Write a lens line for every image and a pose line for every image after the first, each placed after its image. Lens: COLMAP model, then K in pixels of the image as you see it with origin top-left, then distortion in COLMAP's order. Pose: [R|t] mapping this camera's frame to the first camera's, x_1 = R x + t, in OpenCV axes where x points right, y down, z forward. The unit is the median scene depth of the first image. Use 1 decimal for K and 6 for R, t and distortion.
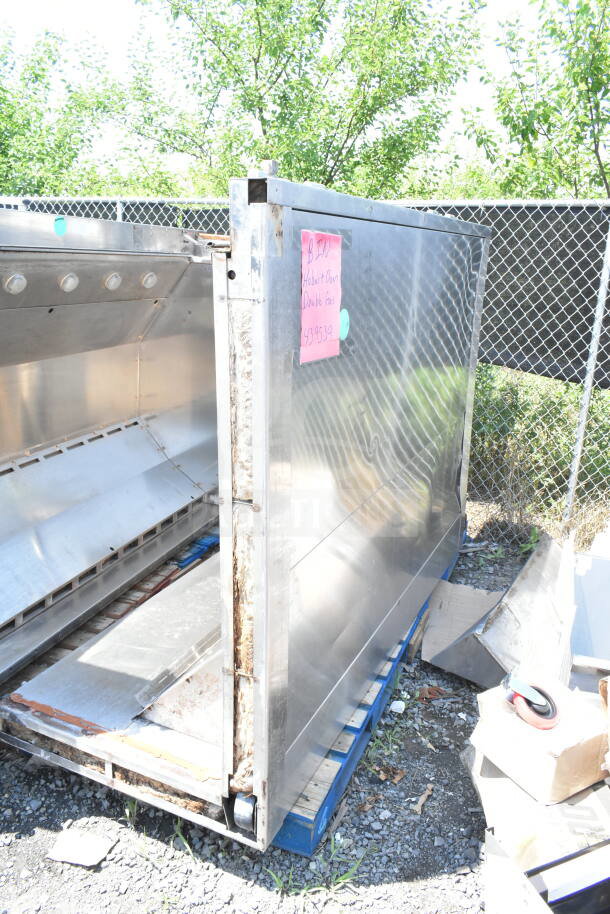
lens RADIAL K [[700.5, 0, 306.5], [0, 700.5, 458.0], [0, 0, 1]] dist [-0.033832, 0.015828]
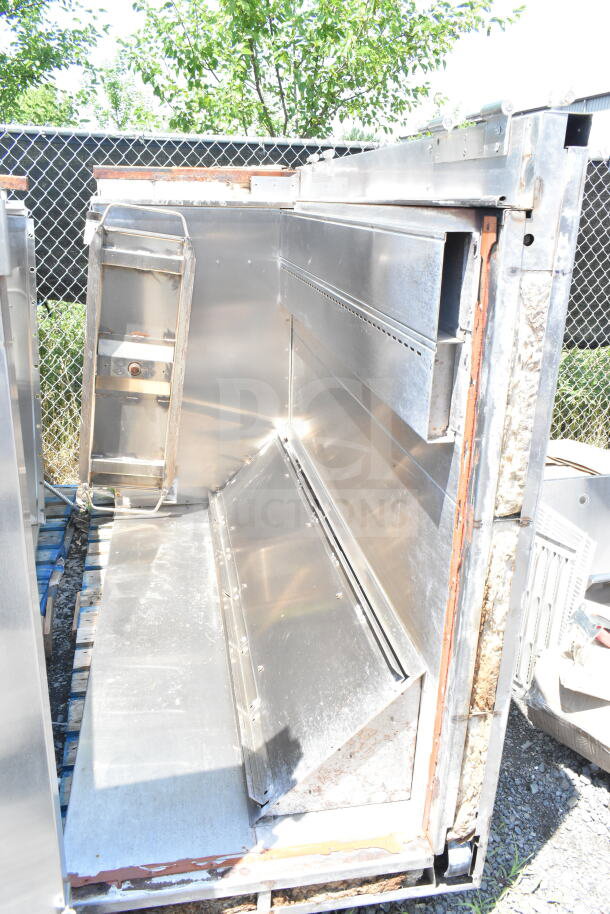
lens RADIAL K [[700.5, 0, 305.6], [0, 700.5, 457.5], [0, 0, 1]] dist [-0.033832, 0.015828]
pose [[0.817446, -0.203361, 0.538913, -0.348034], [0.157614, 0.978866, 0.130303, -0.074424], [-0.554022, -0.021576, 0.832222, 0.220008]]
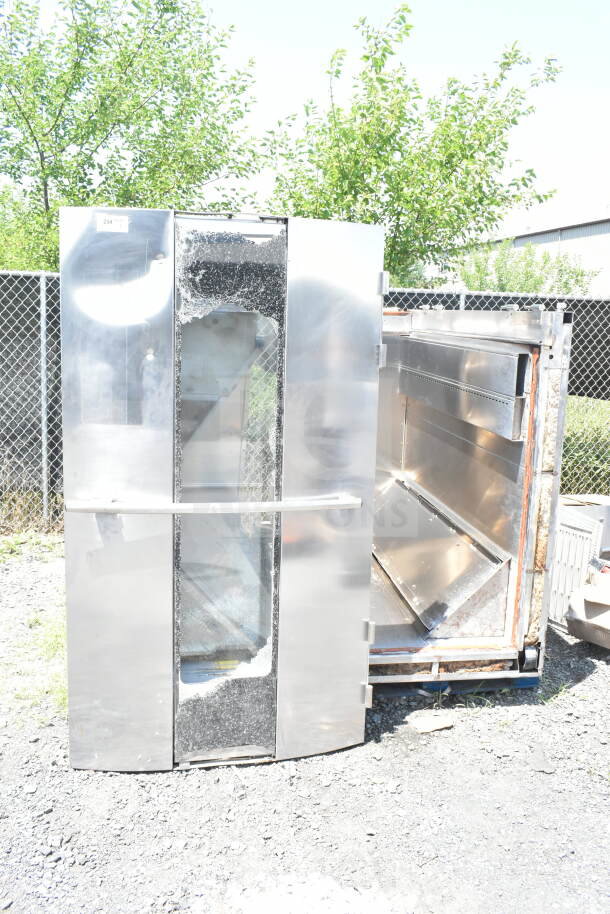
lens RADIAL K [[731.3, 0, 305.1], [0, 731.3, 449.9], [0, 0, 1]] dist [-0.034491, -0.015588]
pose [[0.845747, -0.102589, 0.523629, -0.829573], [0.146306, 0.988318, -0.042679, -0.004471], [-0.513134, 0.112706, 0.850877, -0.180175]]
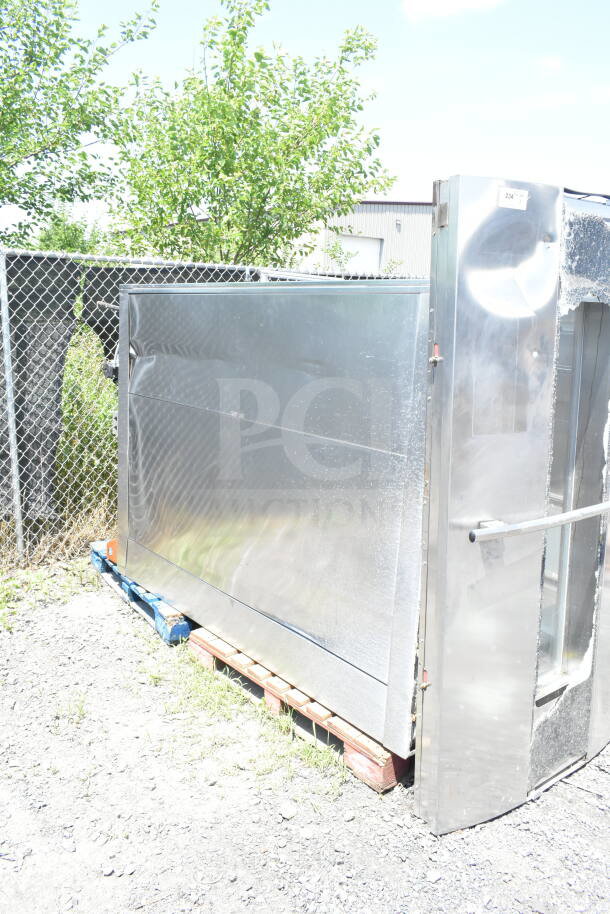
lens RADIAL K [[700.5, 0, 295.7], [0, 700.5, 451.7], [0, 0, 1]] dist [-0.033832, 0.015828]
pose [[0.560362, -0.190053, 0.806148, -1.230371], [0.228573, 0.971004, 0.070035, -0.171514], [-0.796083, 0.145018, 0.587555, 0.373312]]
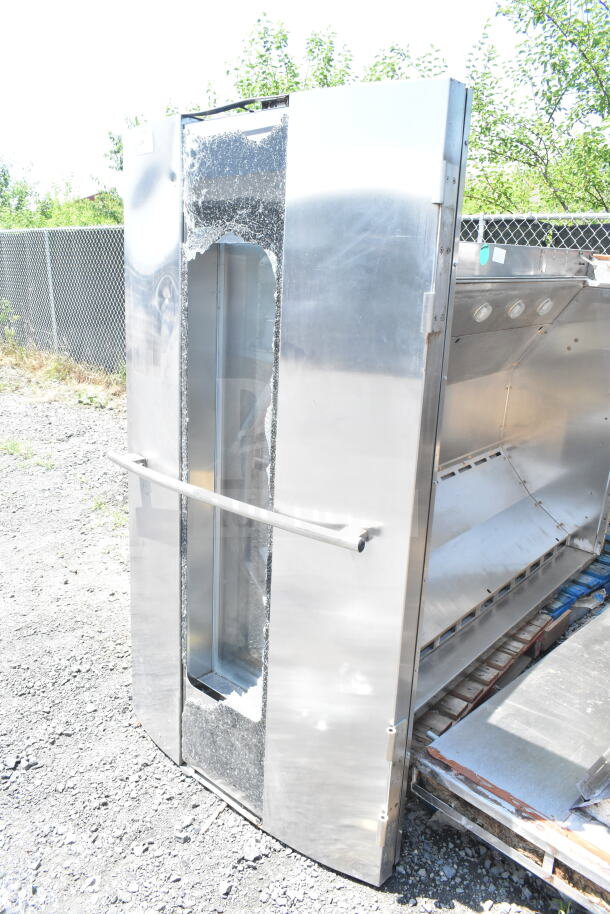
lens RADIAL K [[700.5, 0, 297.9], [0, 700.5, 459.5], [0, 0, 1]] dist [-0.033832, 0.015828]
pose [[0.928054, 0.084047, -0.362839, -0.189697], [-0.085910, 0.996242, 0.011031, -0.035886], [0.362402, 0.020934, 0.931787, 0.019356]]
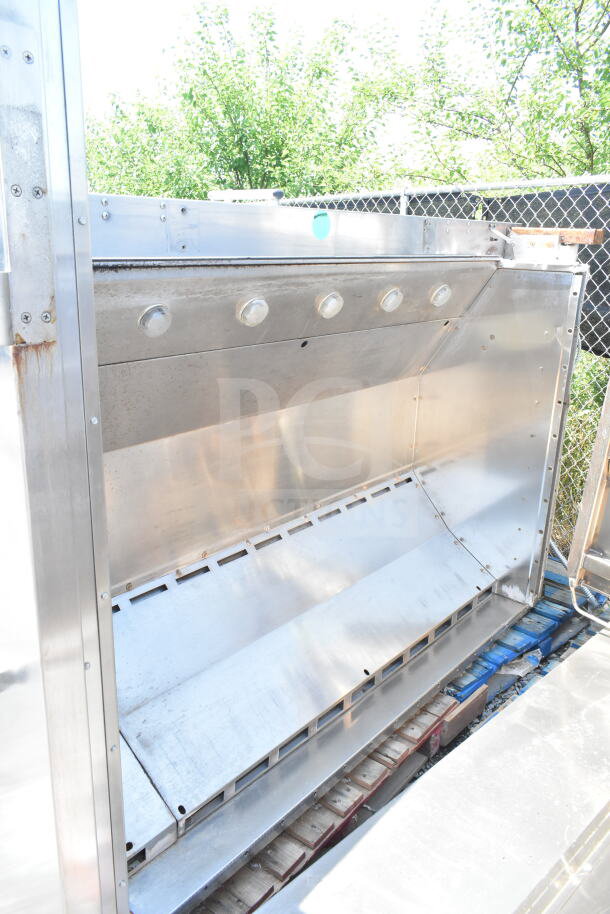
lens RADIAL K [[700.5, 0, 300.8], [0, 700.5, 455.2], [0, 0, 1]] dist [-0.033832, 0.015828]
pose [[0.925889, 0.060131, -0.372979, -0.086203], [-0.061176, 0.998086, 0.009045, -0.094821], [0.372809, 0.014442, 0.927796, 0.302844]]
